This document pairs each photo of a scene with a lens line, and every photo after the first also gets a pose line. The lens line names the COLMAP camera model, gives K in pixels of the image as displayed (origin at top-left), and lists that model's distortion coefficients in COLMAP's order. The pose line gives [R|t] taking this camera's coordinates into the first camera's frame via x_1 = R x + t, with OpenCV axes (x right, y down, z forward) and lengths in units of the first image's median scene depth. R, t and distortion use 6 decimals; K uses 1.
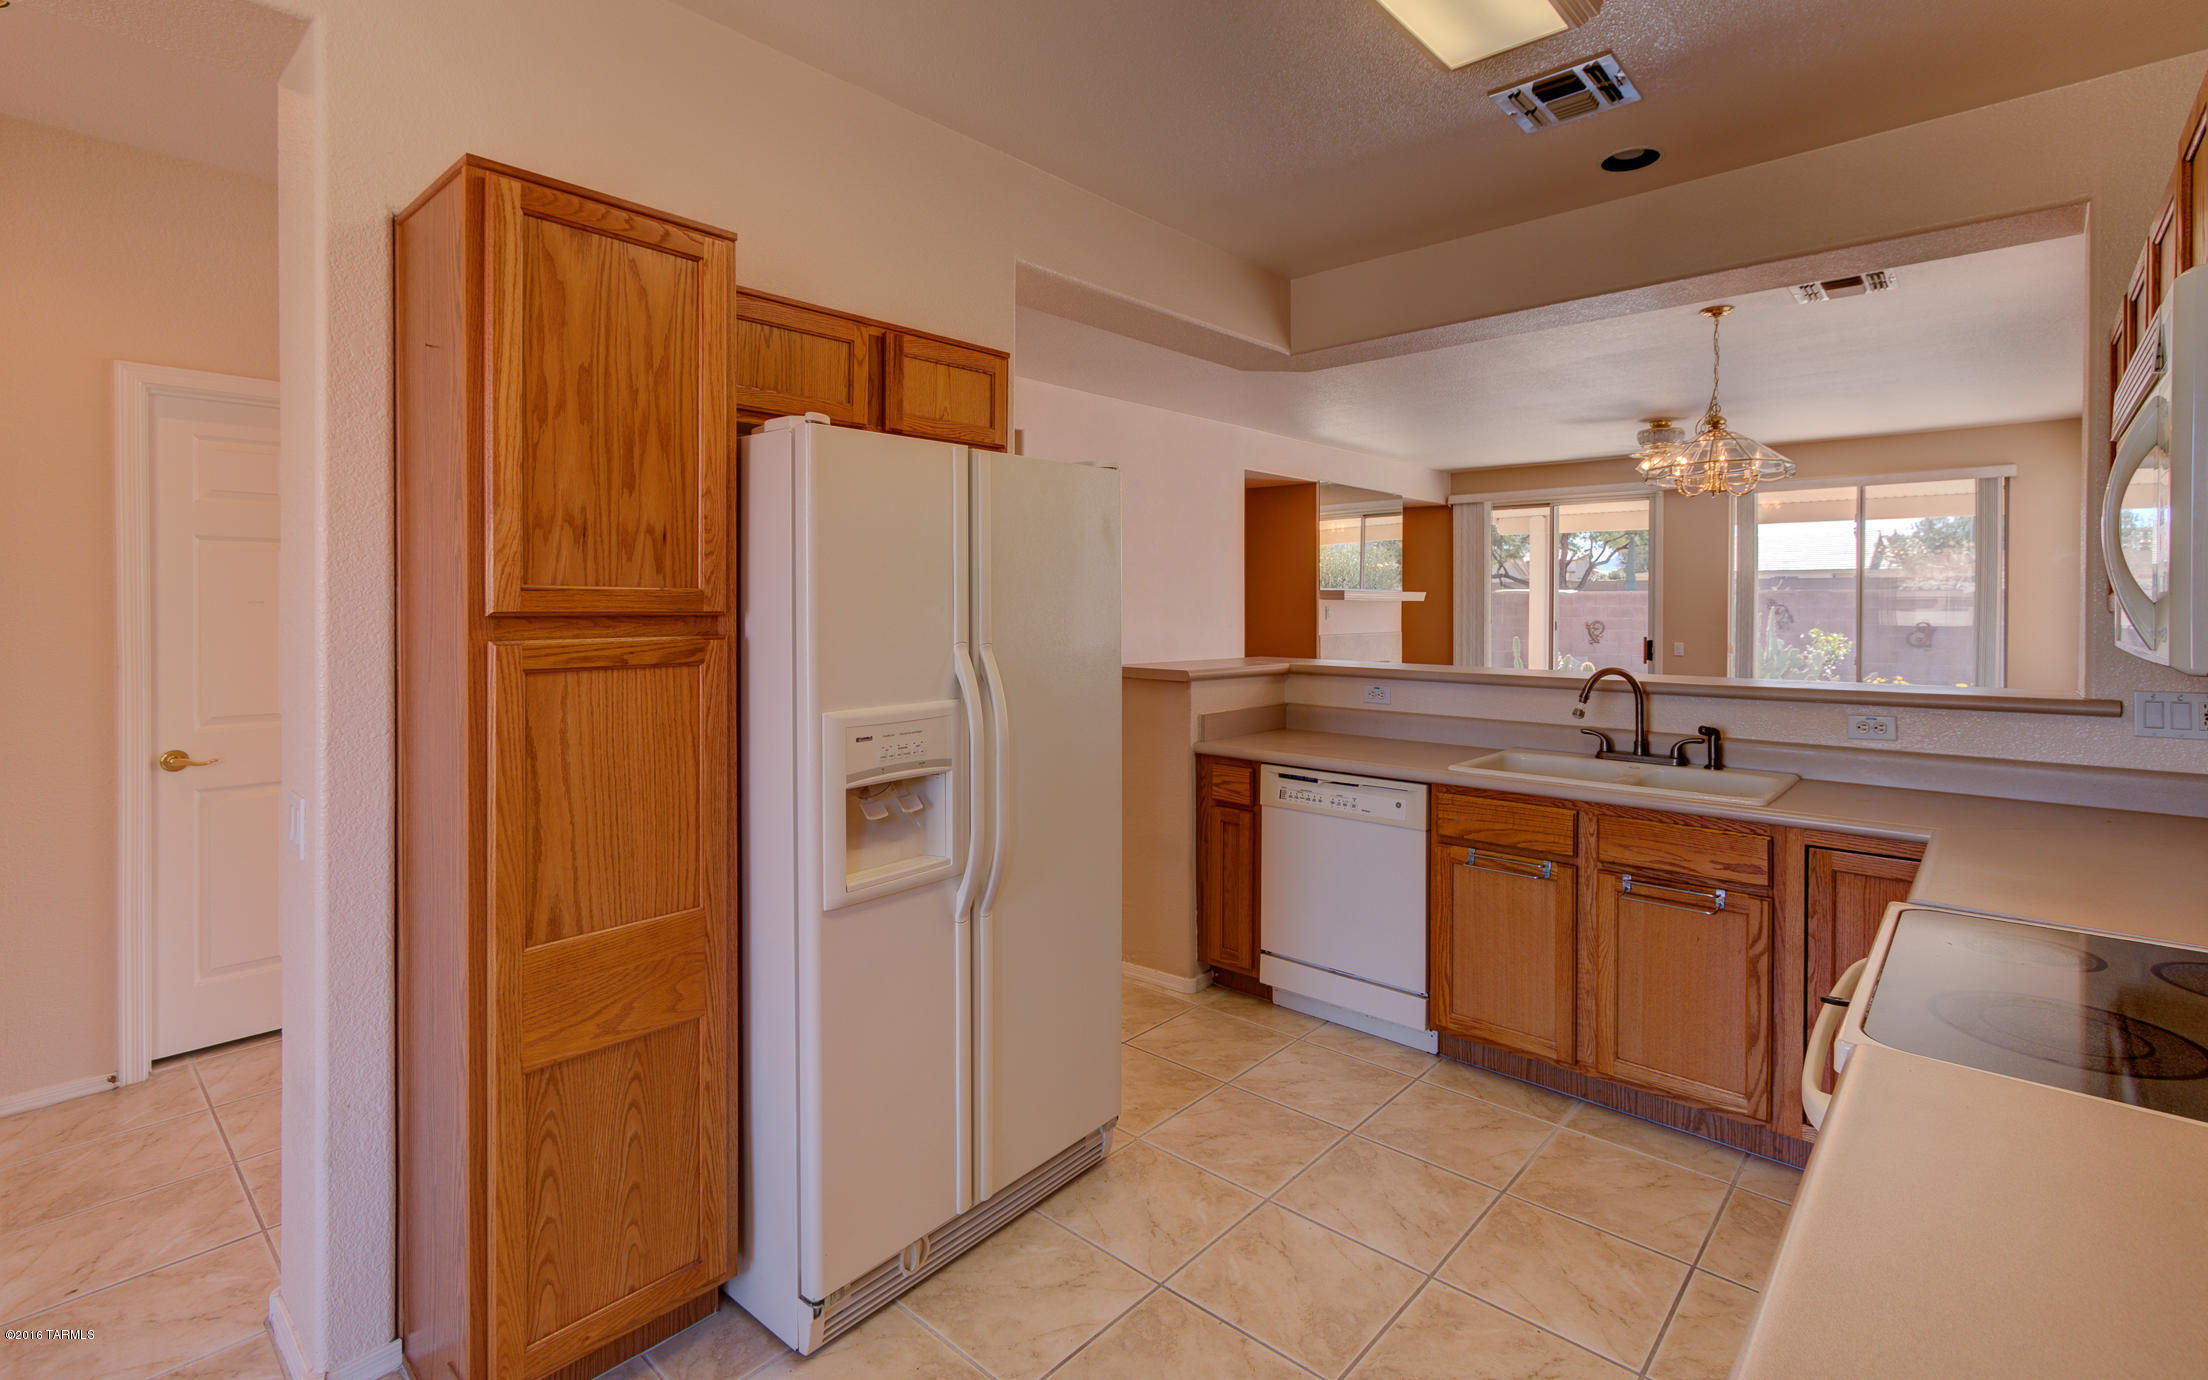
lens RADIAL K [[1016.7, 0, 1159.9], [0, 1016.7, 604.1], [0, 0, 1]] dist [0.001409, 0.002479]
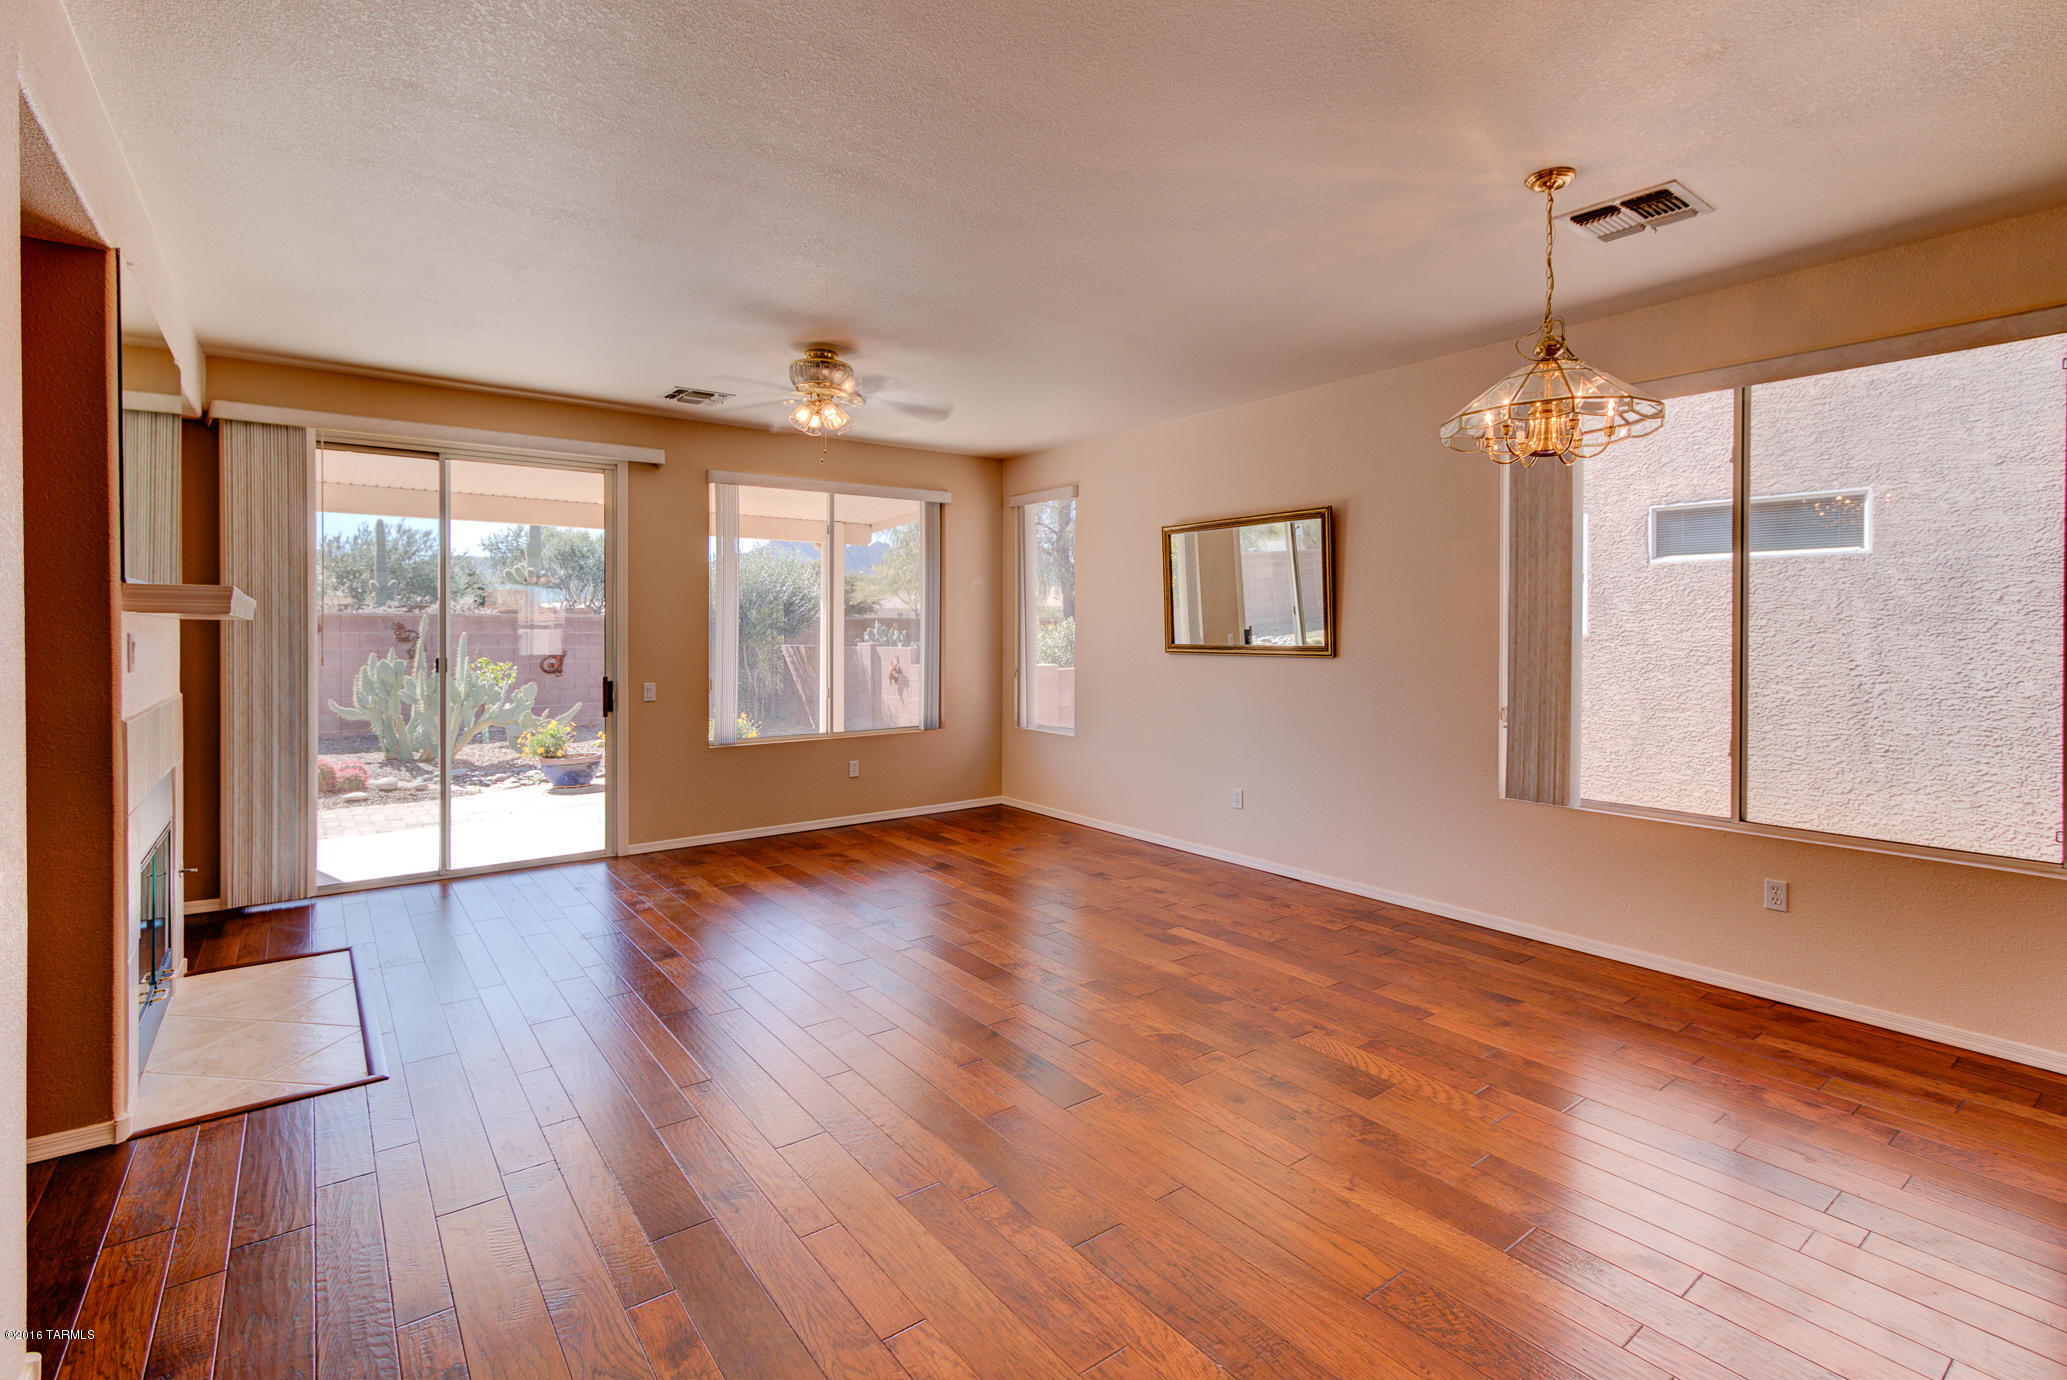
lens RADIAL K [[945.5, 0, 975.0], [0, 945.5, 627.1], [0, 0, 1]] dist [0.022914, 0.000946]
pose [[0.250641, 0.000601, 0.968080, -0.064401], [0.002449, 0.999996, -0.001255, 0.000909], [-0.968077, 0.002685, 0.250639, 0.577225]]
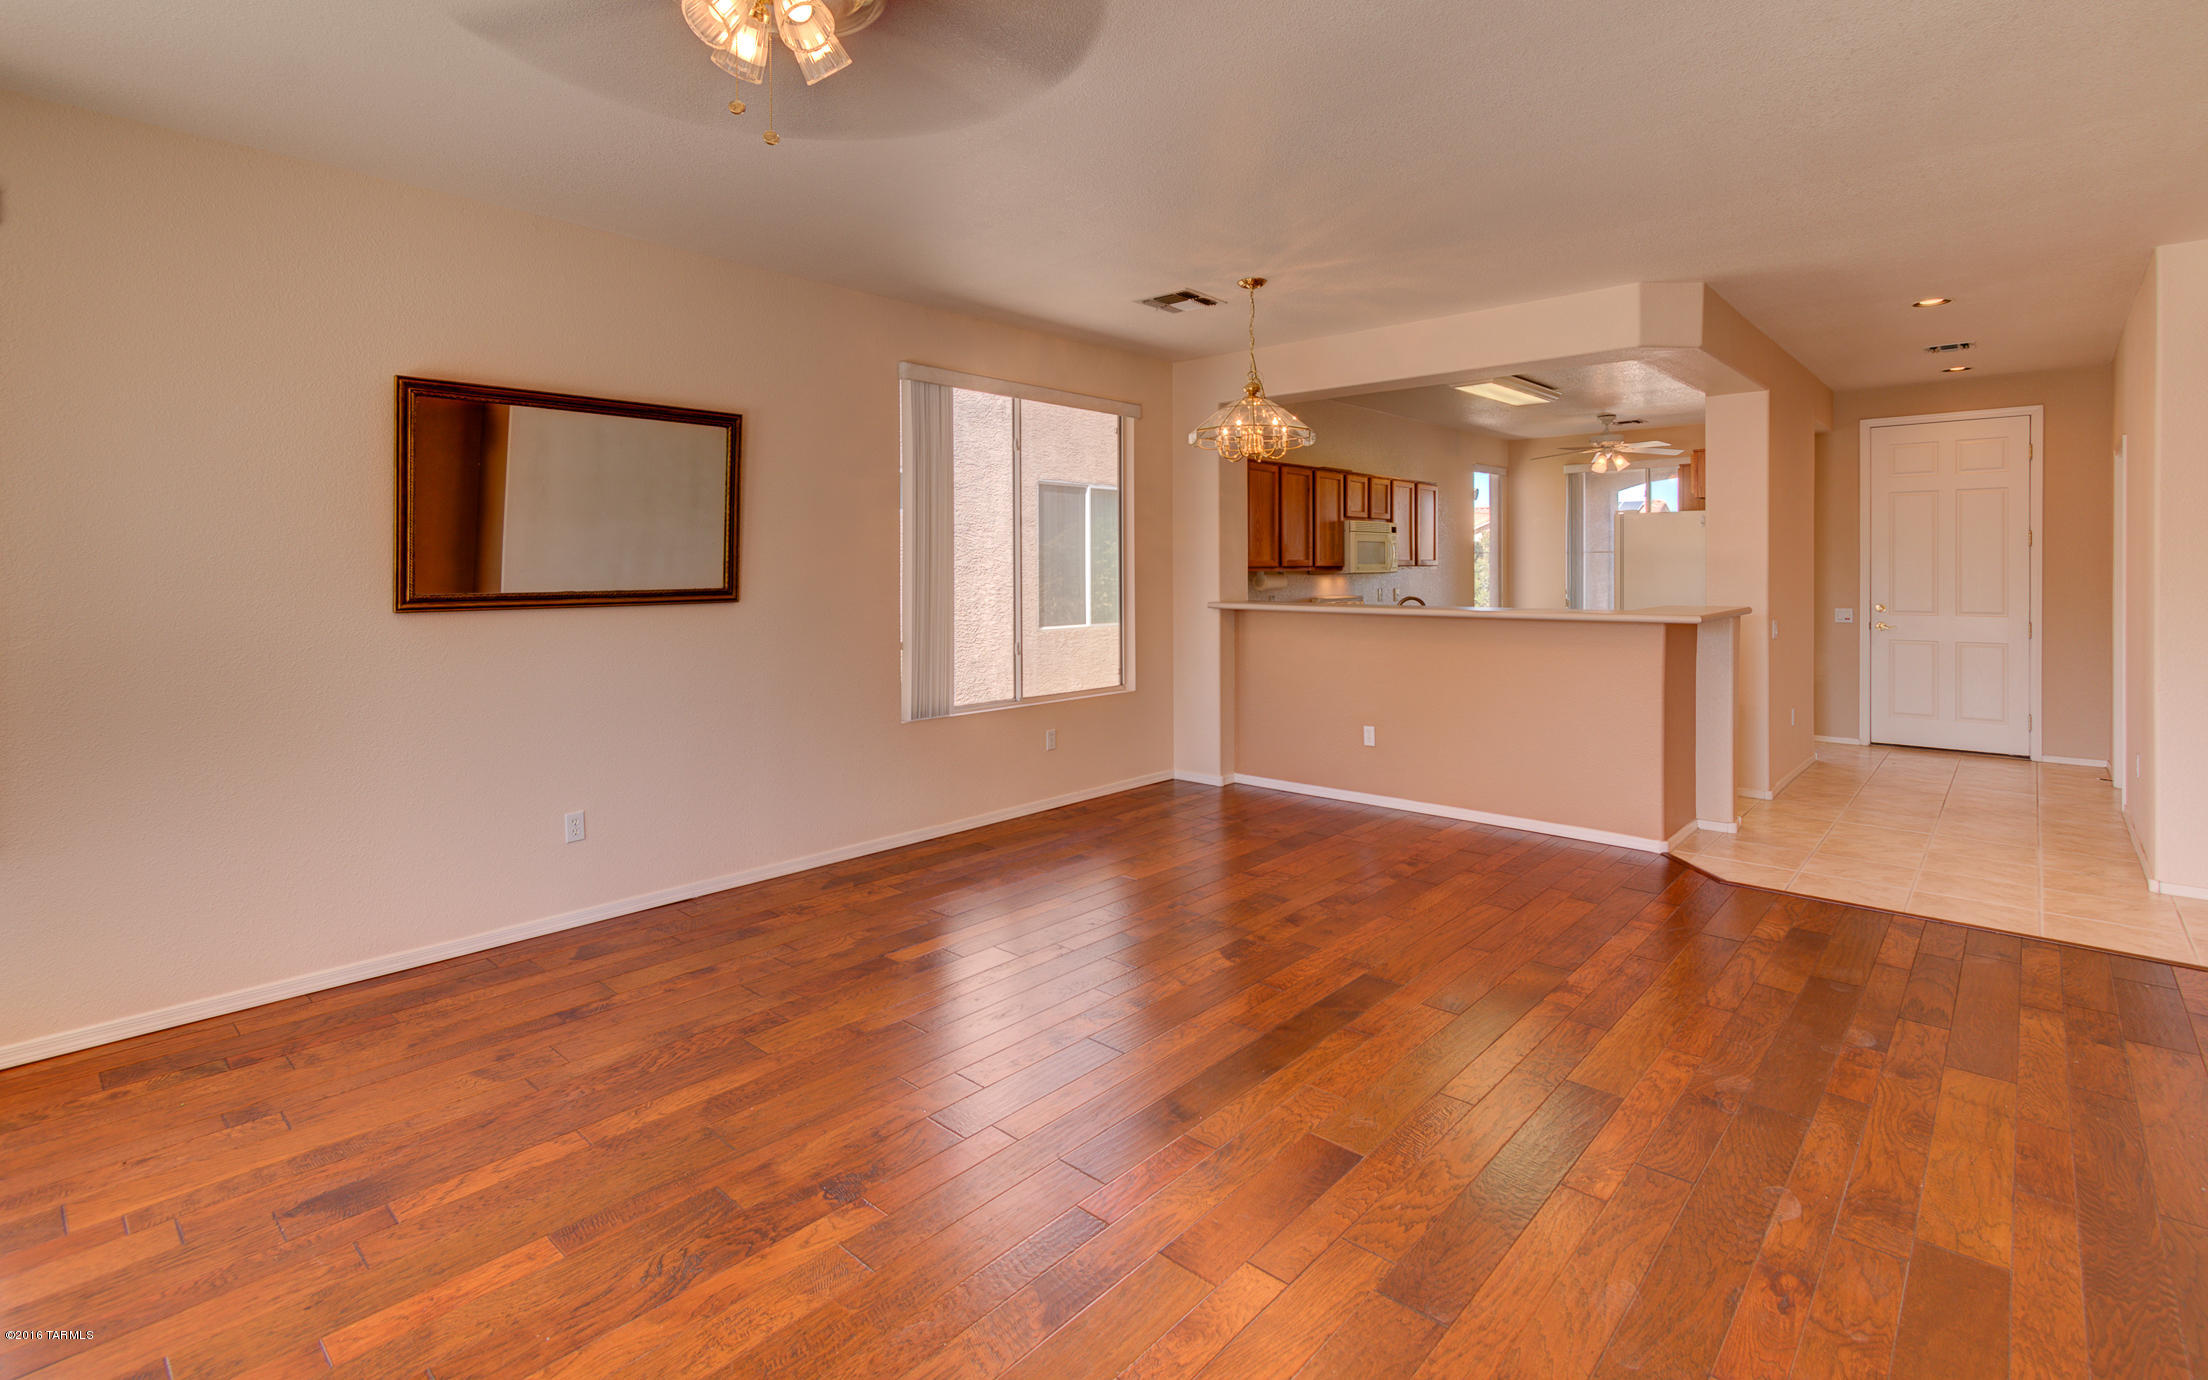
lens RADIAL K [[1016.7, 0, 1162.9], [0, 1016.7, 575.4], [0, 0, 1]] dist [0.001409, 0.002479]
pose [[-0.999957, -0.000313, 0.009316, 0.300850], [-0.000223, 0.999953, 0.009672, 0.001241], [-0.009318, 0.009669, -0.999910, 0.973989]]
